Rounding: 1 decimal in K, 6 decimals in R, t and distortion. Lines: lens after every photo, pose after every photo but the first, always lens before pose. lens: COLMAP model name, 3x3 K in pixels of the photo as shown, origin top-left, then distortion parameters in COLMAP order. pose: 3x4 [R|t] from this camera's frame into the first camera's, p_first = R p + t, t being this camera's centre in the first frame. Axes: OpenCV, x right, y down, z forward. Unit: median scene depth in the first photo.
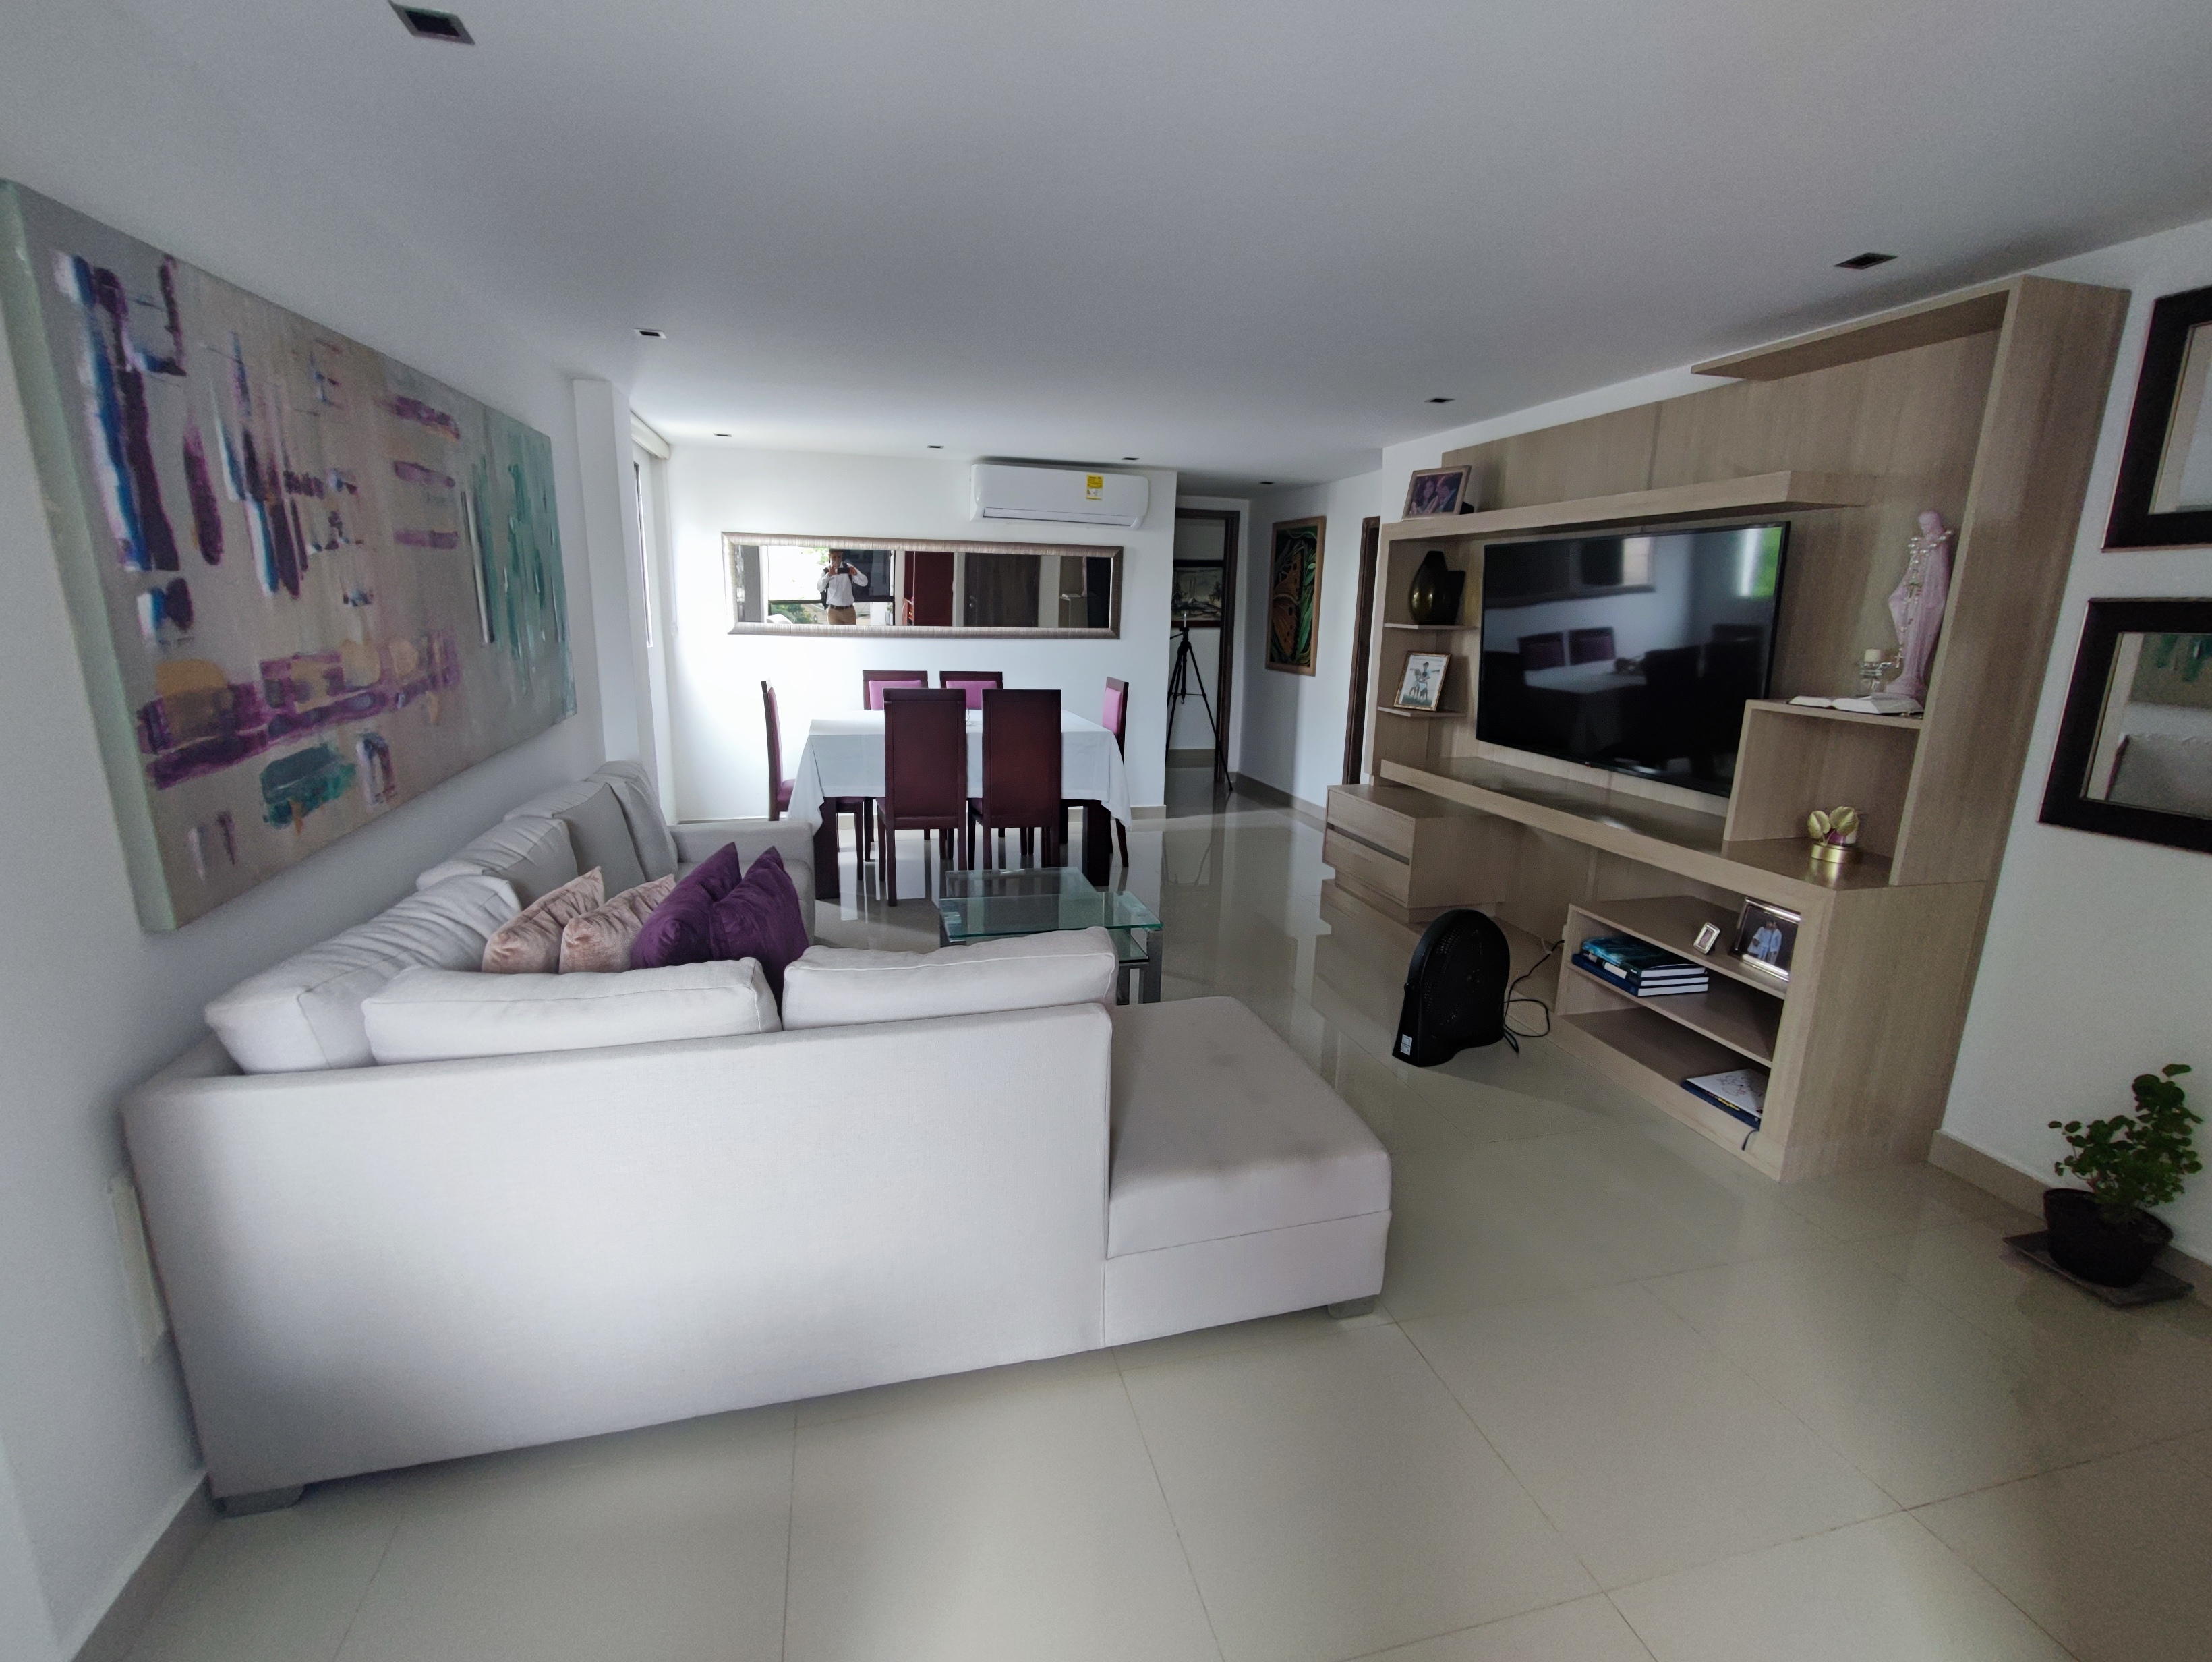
lens RADIAL K [[1012.4, 0, 1106.0], [0, 1012.4, 831.0], [0, 0, 1]] dist [-0.005731, 0.006755]
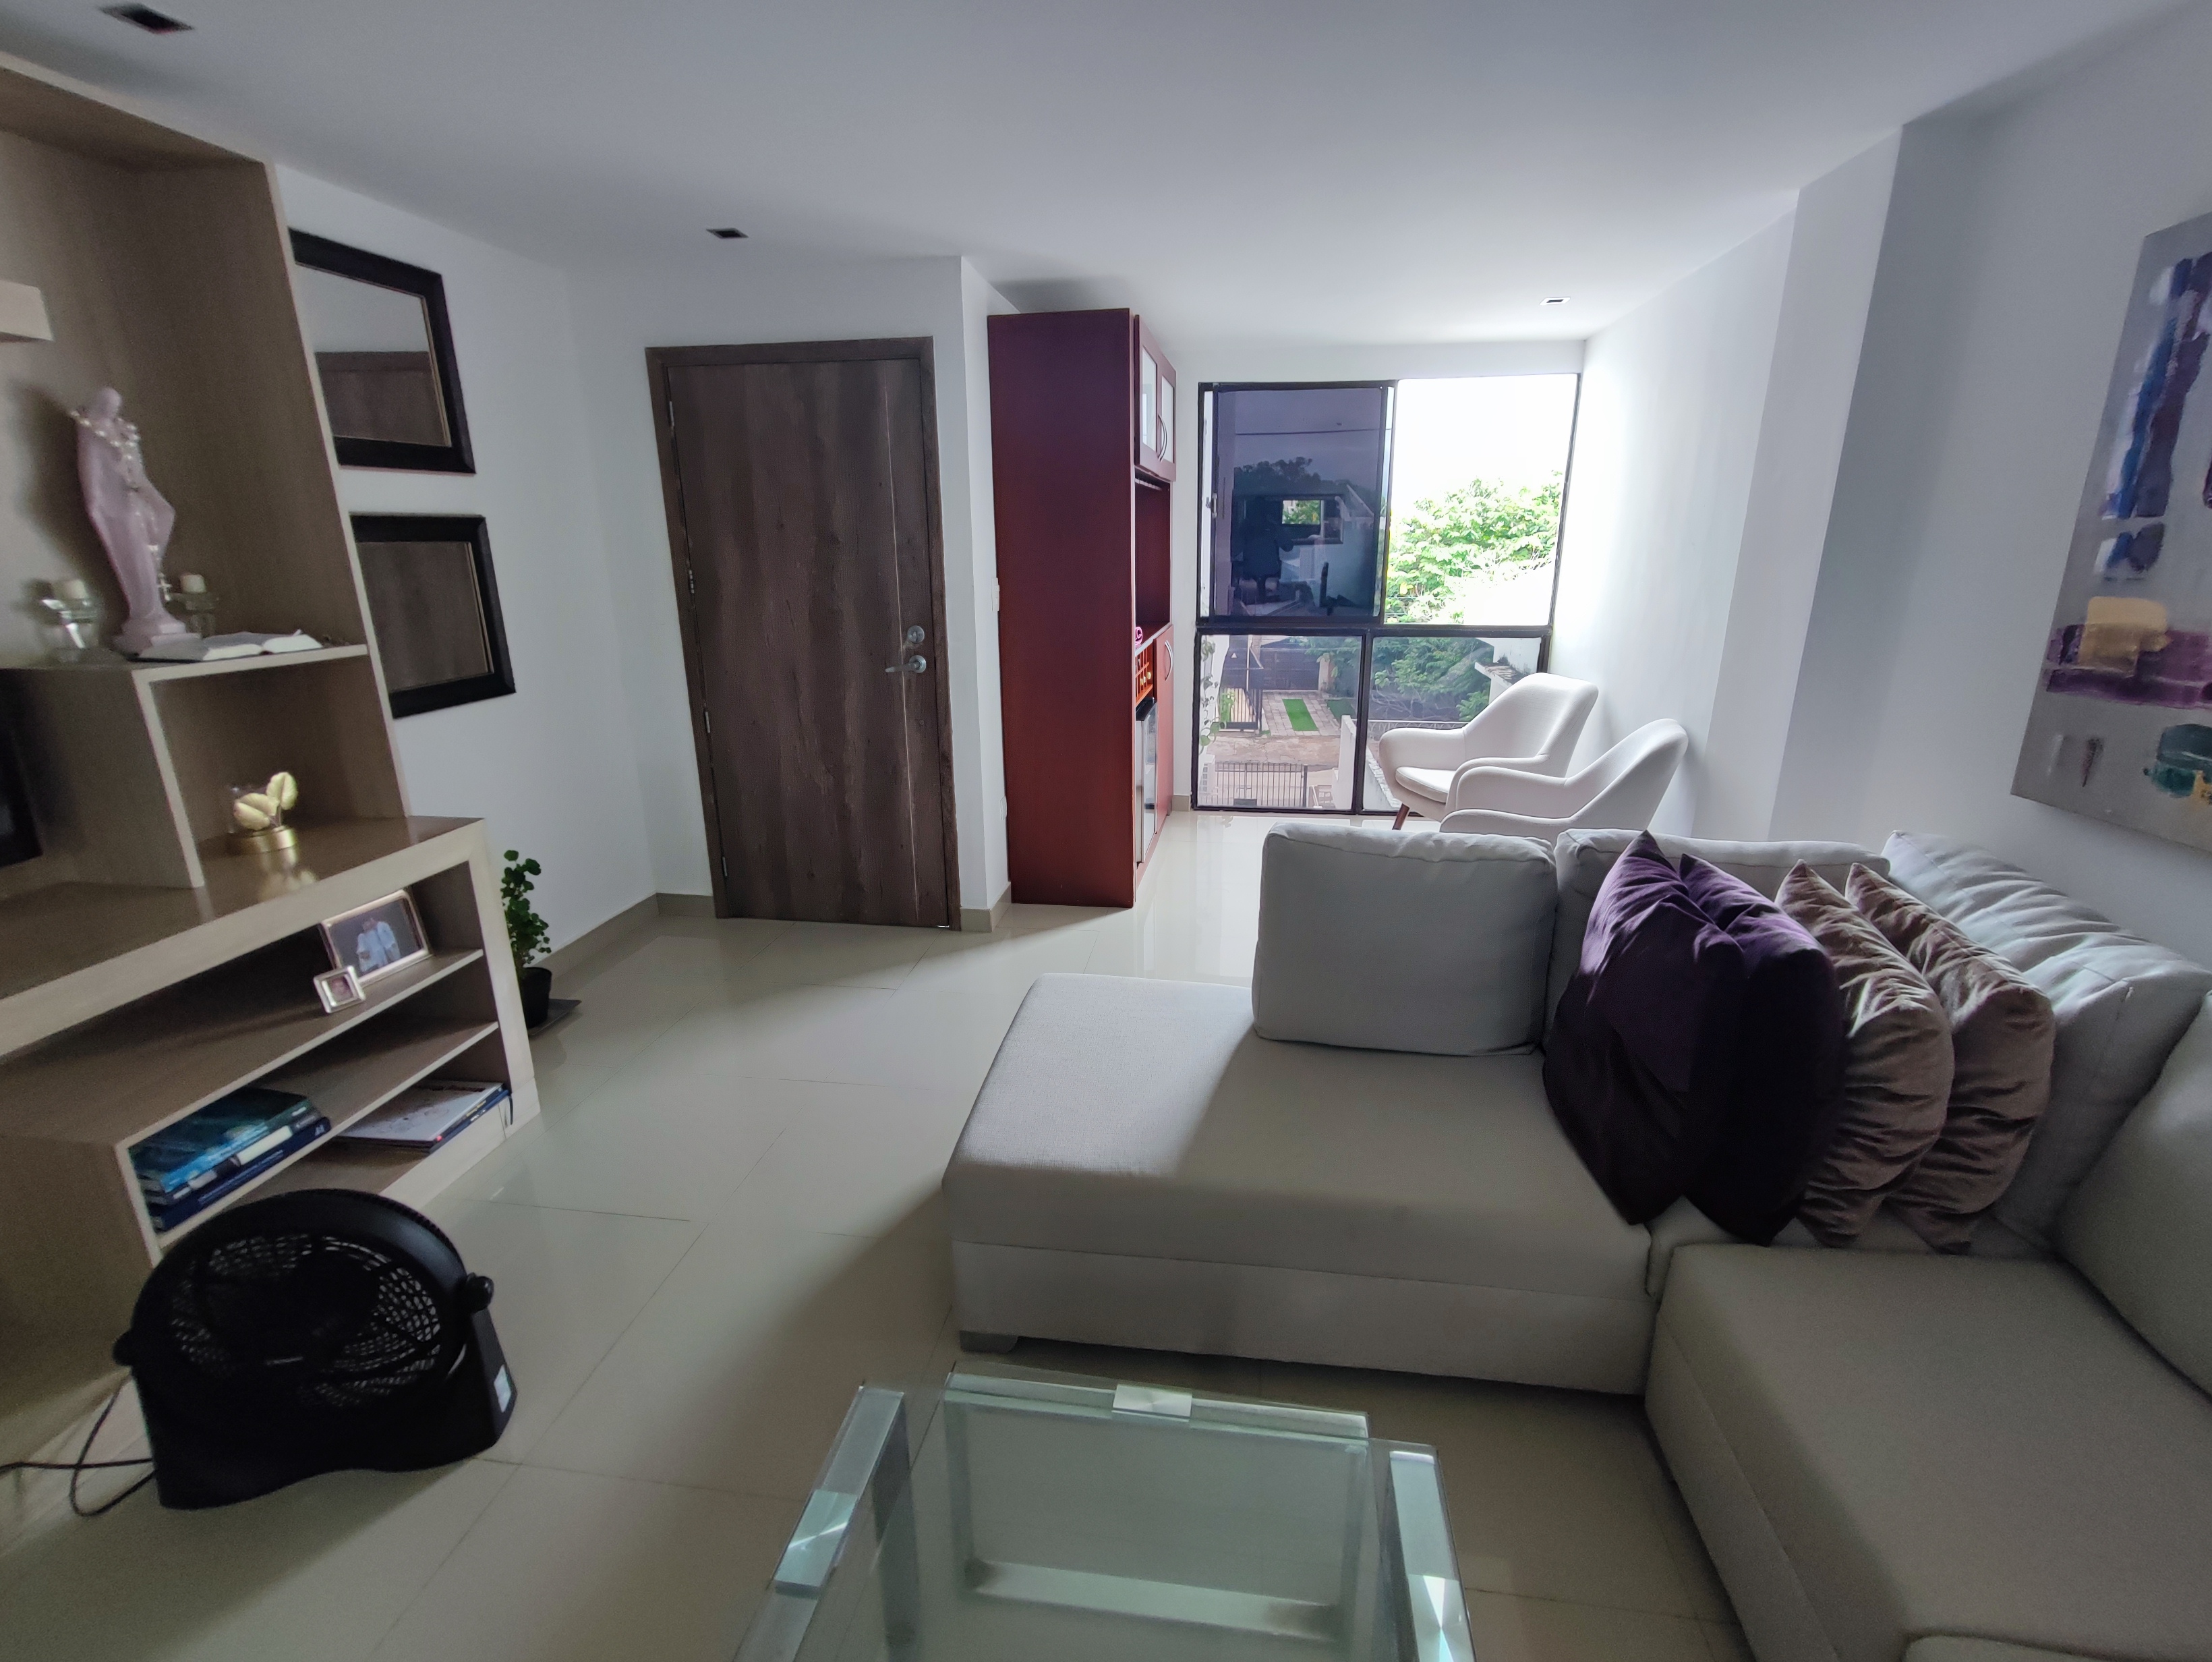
lens RADIAL K [[984.5, 0, 1103.8], [0, 984.5, 838.2], [0, 0, 1]] dist [-0.035238, 0.009039]
pose [[-0.922713, -0.128415, 0.363471, -0.240395], [0.070281, 0.871041, 0.486157, -0.460676], [-0.379028, 0.474128, -0.794695, 2.079996]]
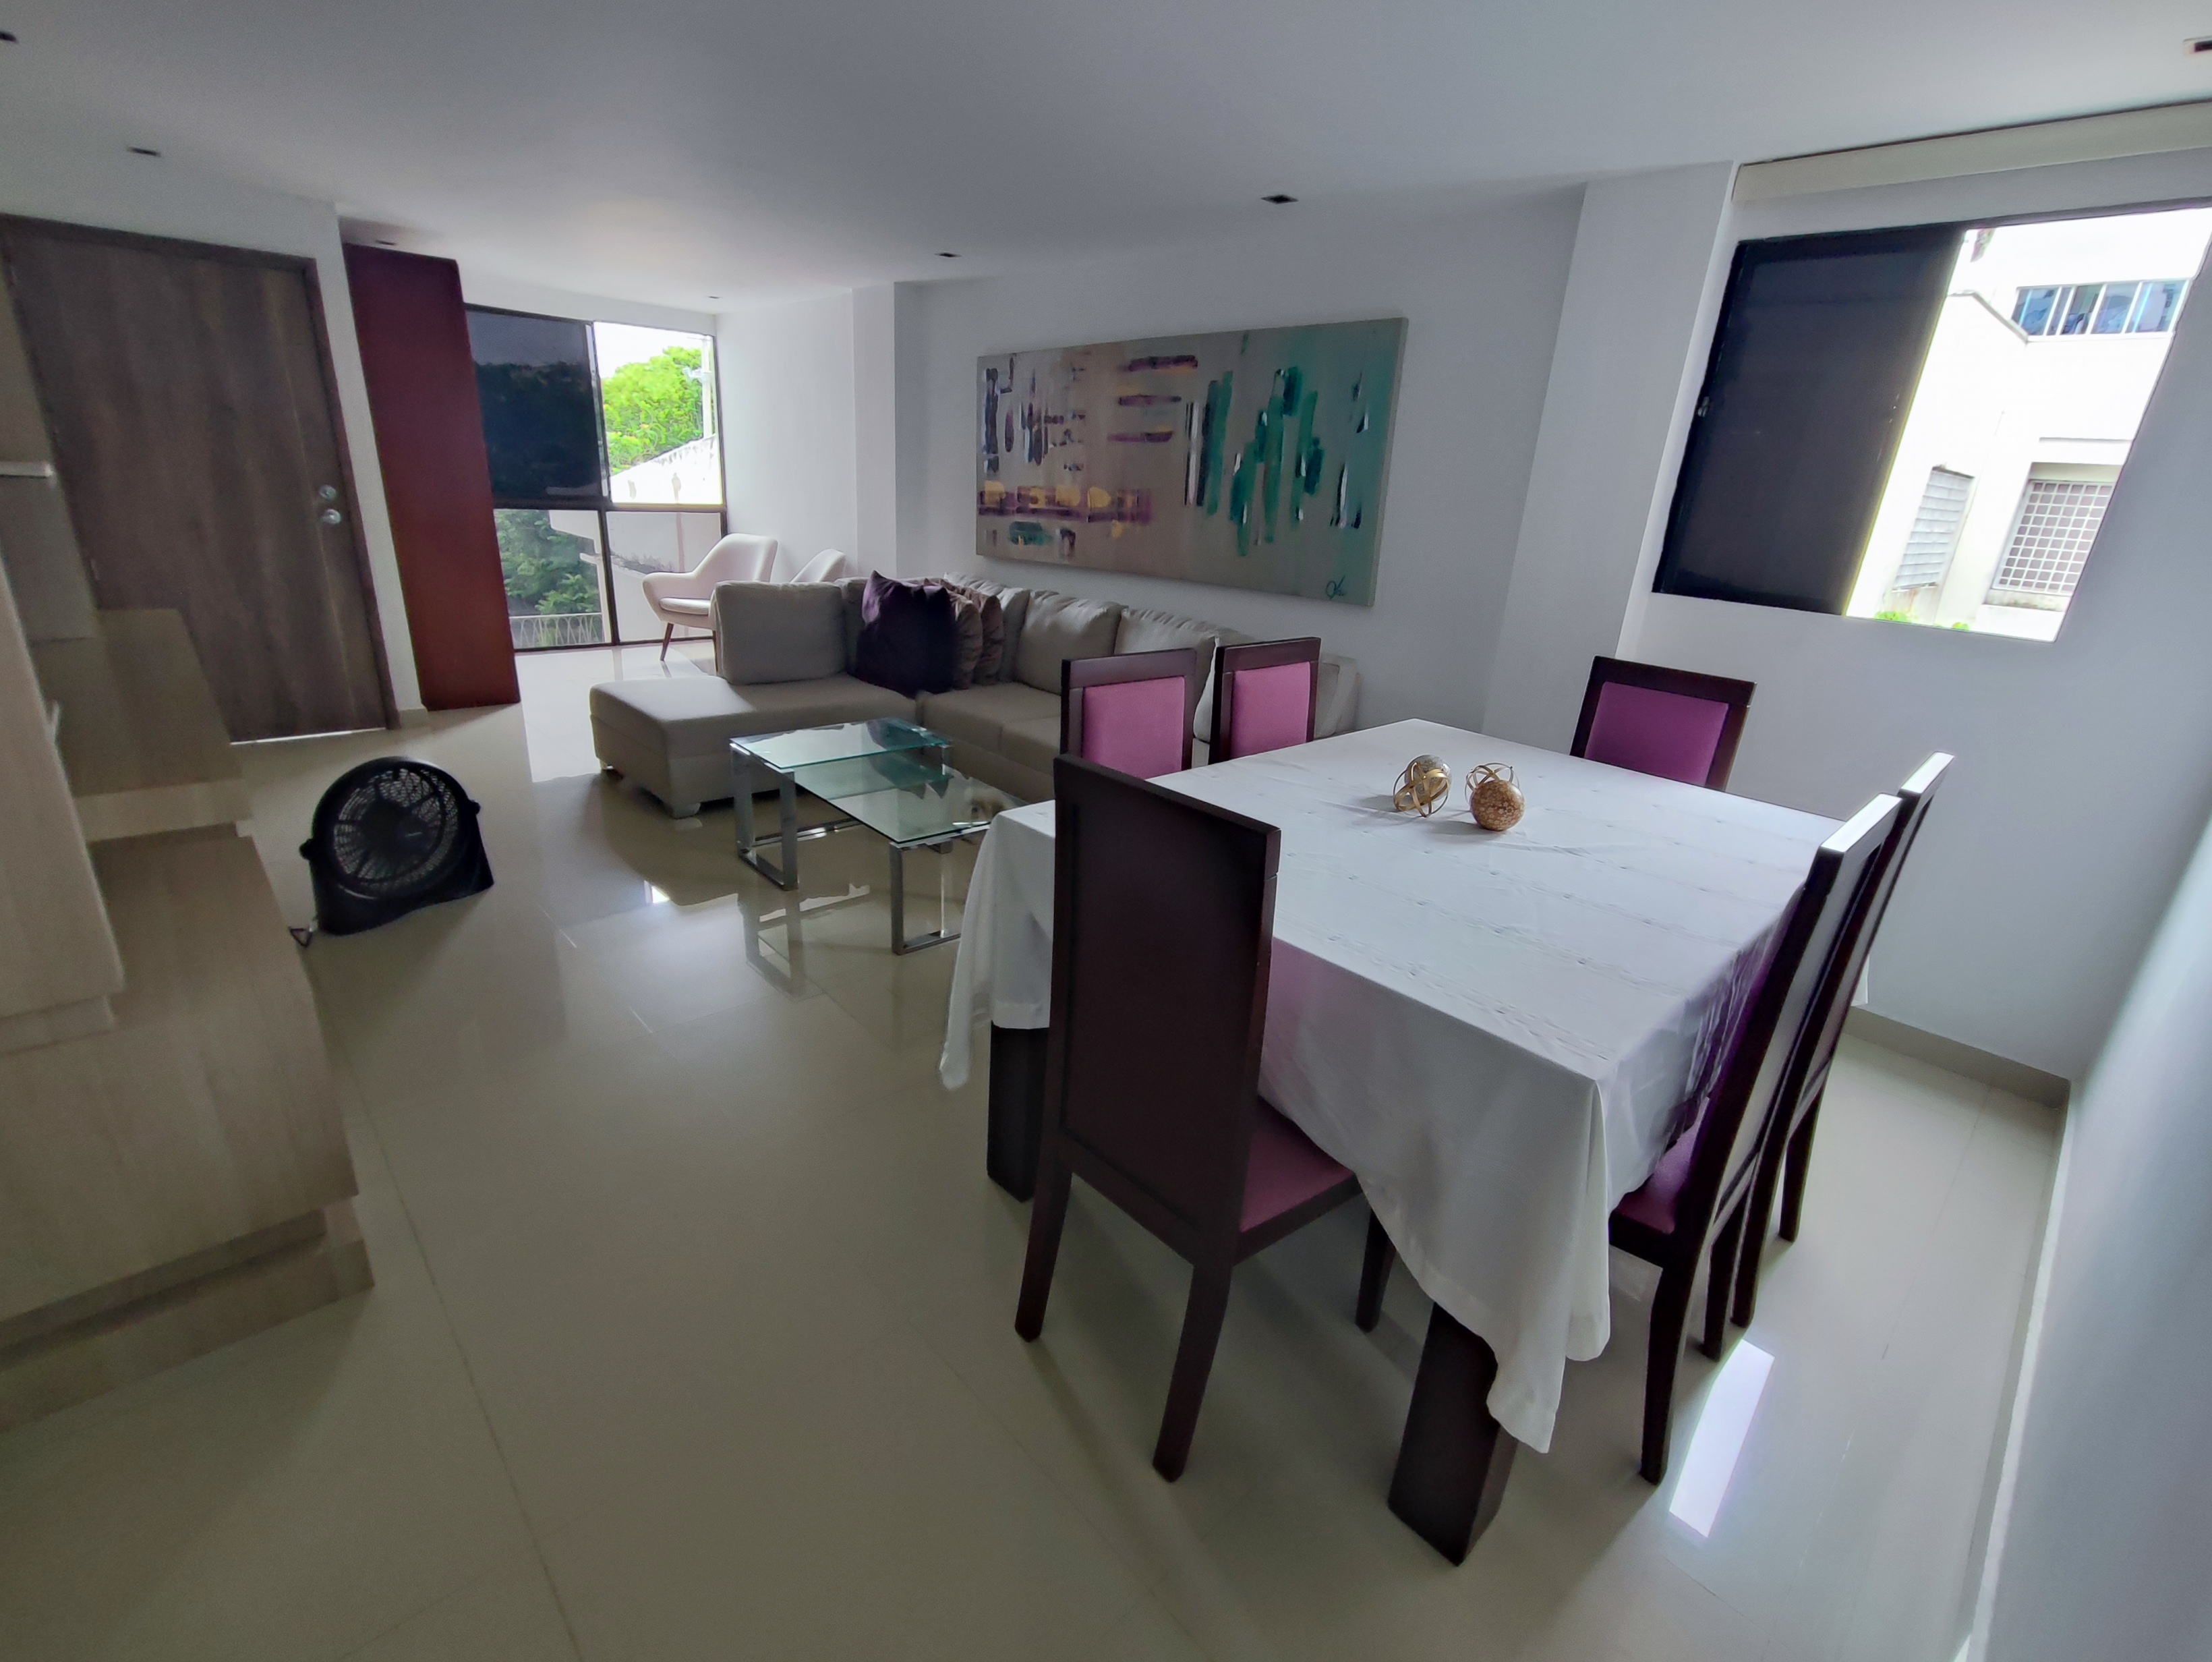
lens RADIAL K [[1012.4, 0, 1106.0], [0, 1012.4, 831.0], [0, 0, 1]] dist [-0.005731, 0.006755]
pose [[-0.867972, 0.091592, -0.488094, 0.453539], [-0.186535, 0.850748, 0.491358, -0.783673], [0.460250, 0.517531, -0.721341, 3.648294]]
